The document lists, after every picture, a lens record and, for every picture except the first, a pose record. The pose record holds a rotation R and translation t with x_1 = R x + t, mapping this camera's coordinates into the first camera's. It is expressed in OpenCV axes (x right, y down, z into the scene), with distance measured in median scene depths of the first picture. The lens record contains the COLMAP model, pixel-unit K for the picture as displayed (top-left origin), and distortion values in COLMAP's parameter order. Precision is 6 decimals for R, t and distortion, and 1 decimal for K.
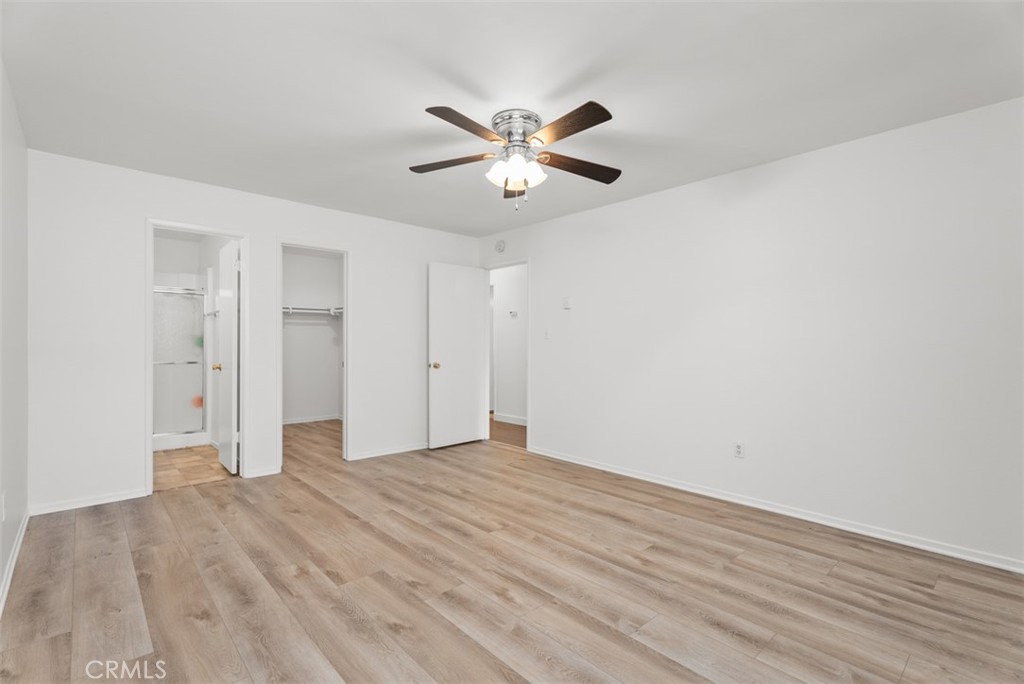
lens RADIAL K [[461.3, 0, 512.4], [0, 461.3, 343.9], [0, 0, 1]] dist [0.009511, -0.000149]
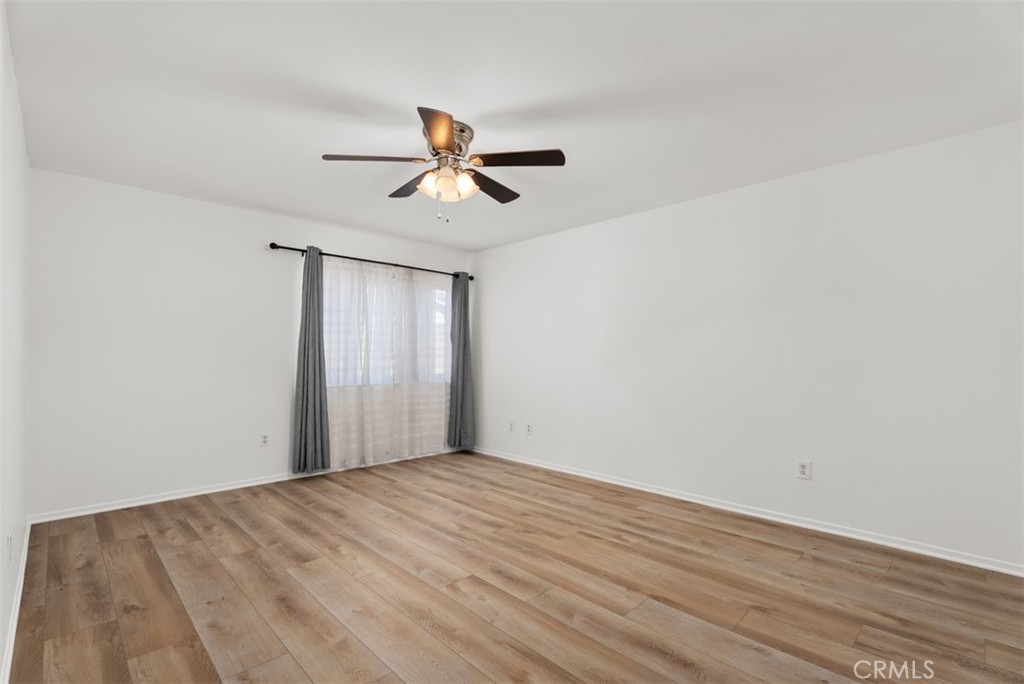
lens RADIAL K [[461.3, 0, 511.5], [0, 461.3, 343.5], [0, 0, 1]] dist [0.009511, -0.000149]
pose [[-0.999490, -0.008835, -0.030702, -0.107289], [-0.007929, 0.999533, -0.029497, -0.000250], [0.030949, -0.029239, -0.999093, 2.155436]]
